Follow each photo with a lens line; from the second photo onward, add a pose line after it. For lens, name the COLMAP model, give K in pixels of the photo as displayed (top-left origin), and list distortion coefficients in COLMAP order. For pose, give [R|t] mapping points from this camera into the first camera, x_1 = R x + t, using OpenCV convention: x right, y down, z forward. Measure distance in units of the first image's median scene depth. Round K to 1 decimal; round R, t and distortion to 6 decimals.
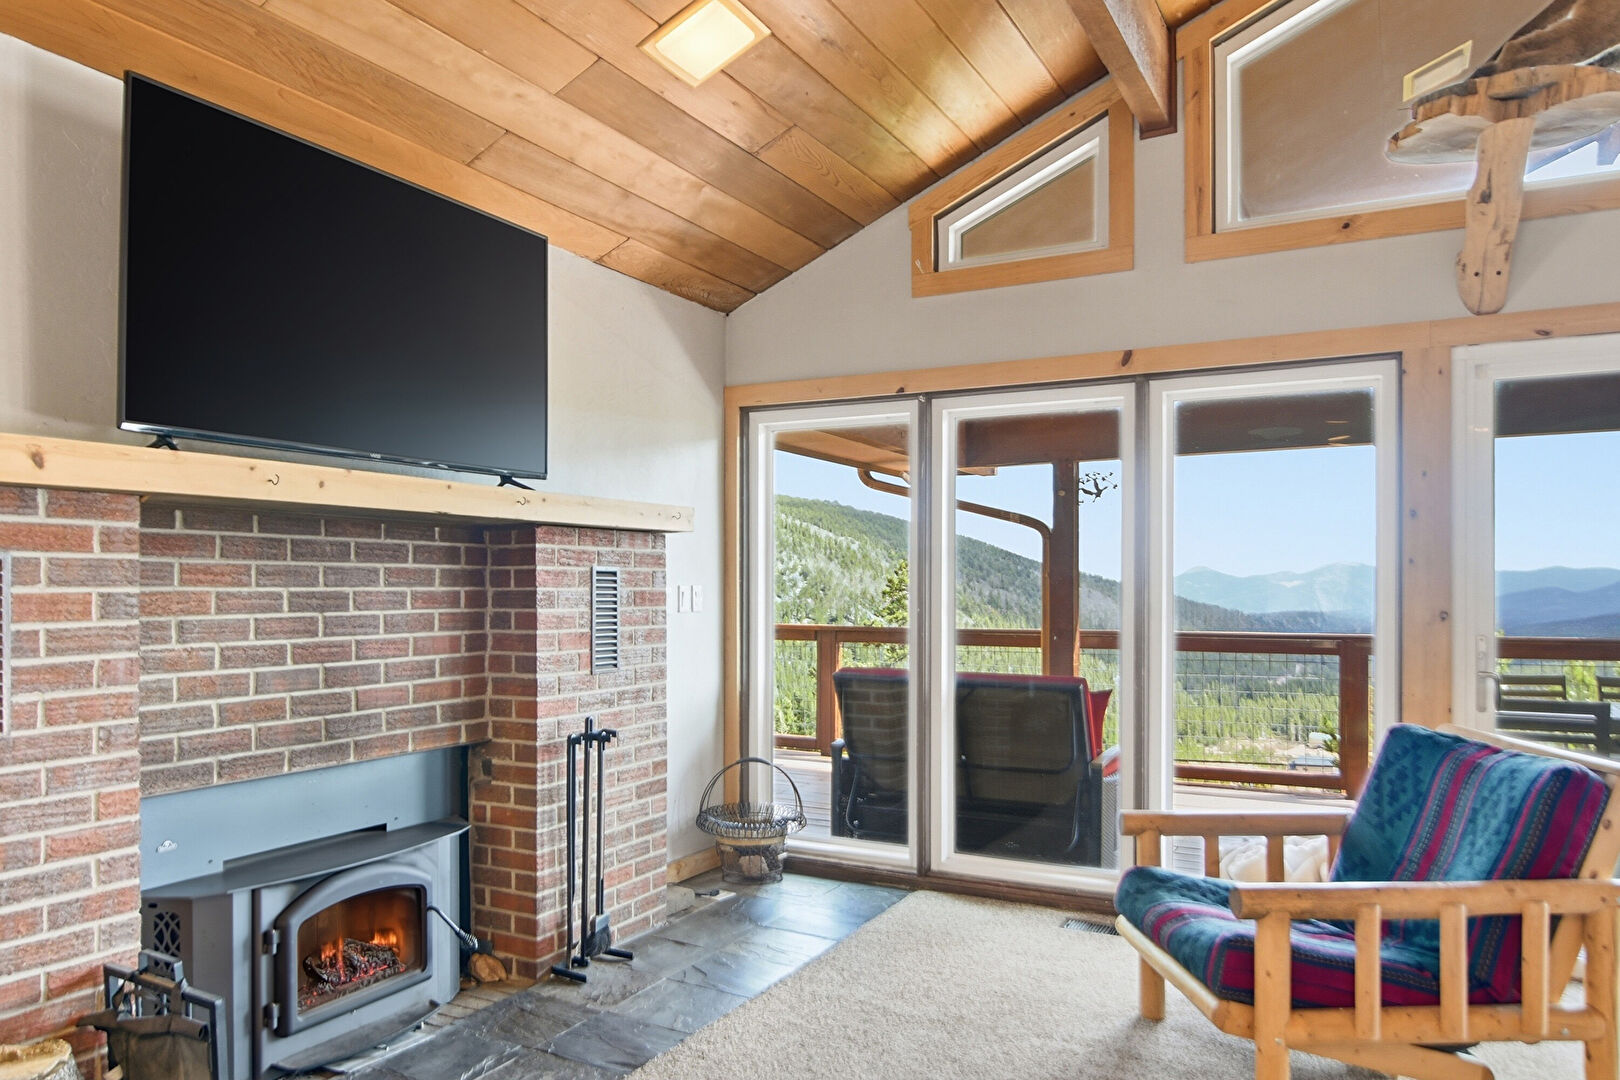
lens RADIAL K [[1128.4, 0, 811.9], [0, 1128.4, 565.2], [0, 0, 1]] dist [0.005322, -0.004511]
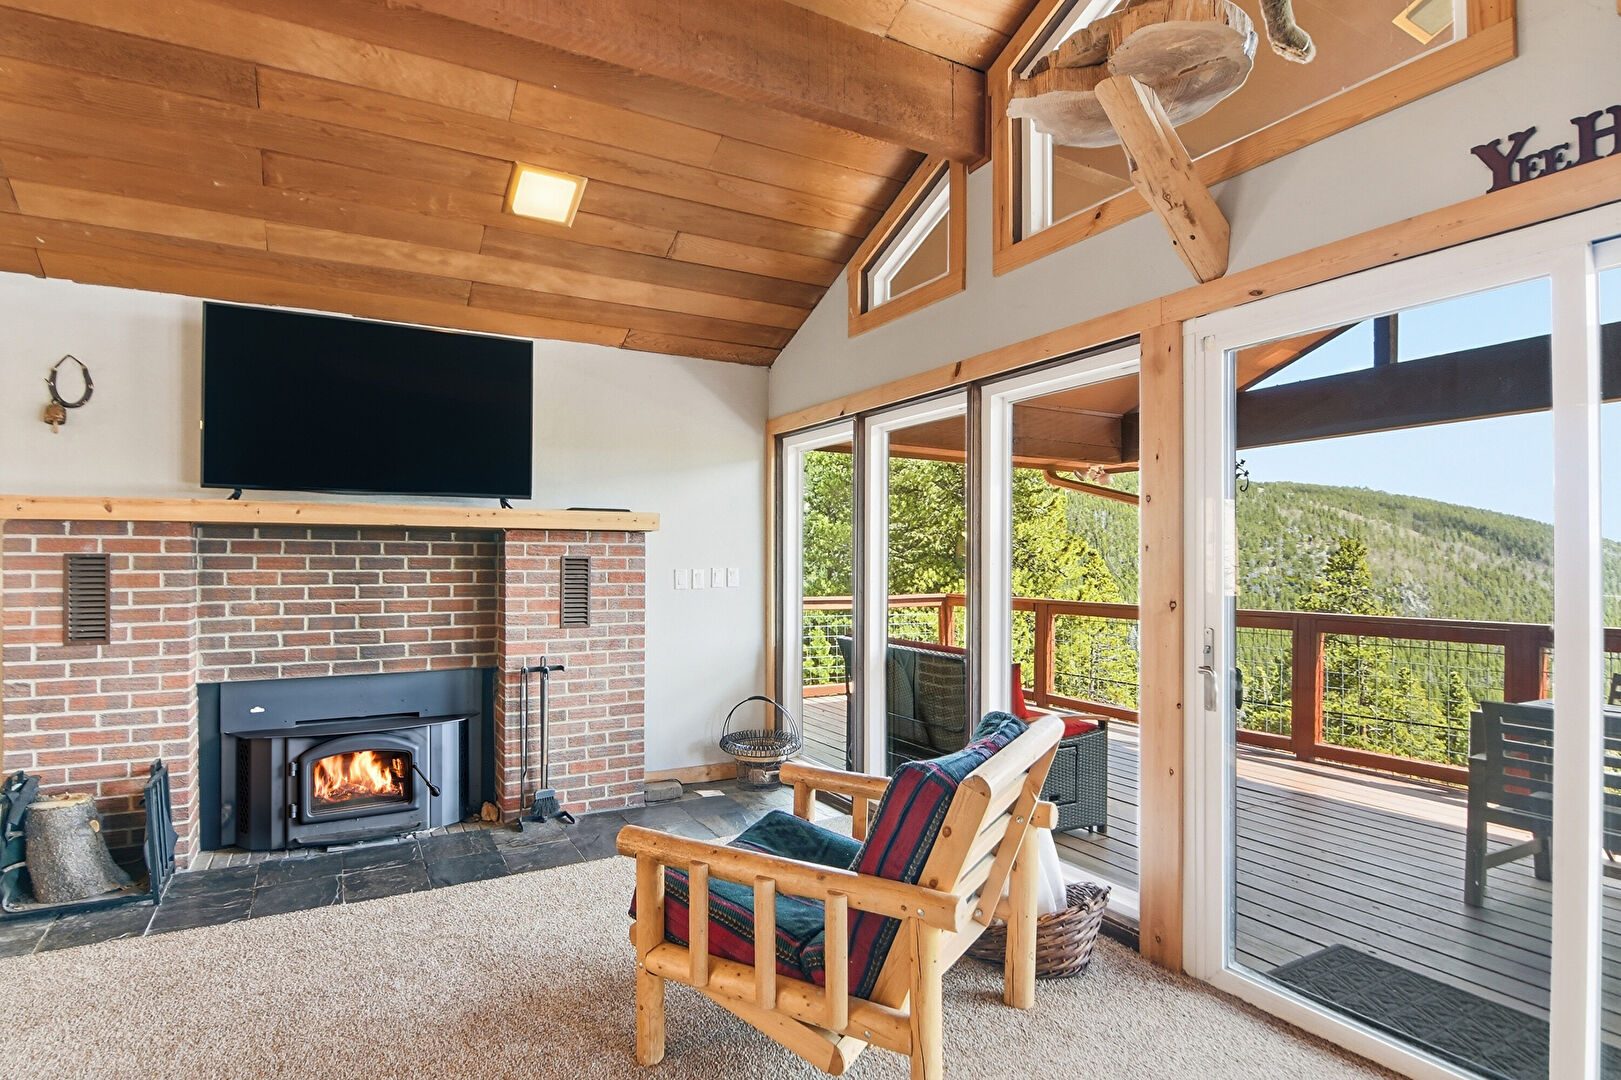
lens RADIAL K [[839.8, 0, 810.5], [0, 839.8, 540.0], [0, 0, 1]] dist [0.000293, -0.010946]
pose [[0.840993, -0.012727, -0.540896, 0.755072], [0.008043, 0.999907, -0.011023, -0.005633], [0.540986, 0.004920, 0.841017, 0.267154]]
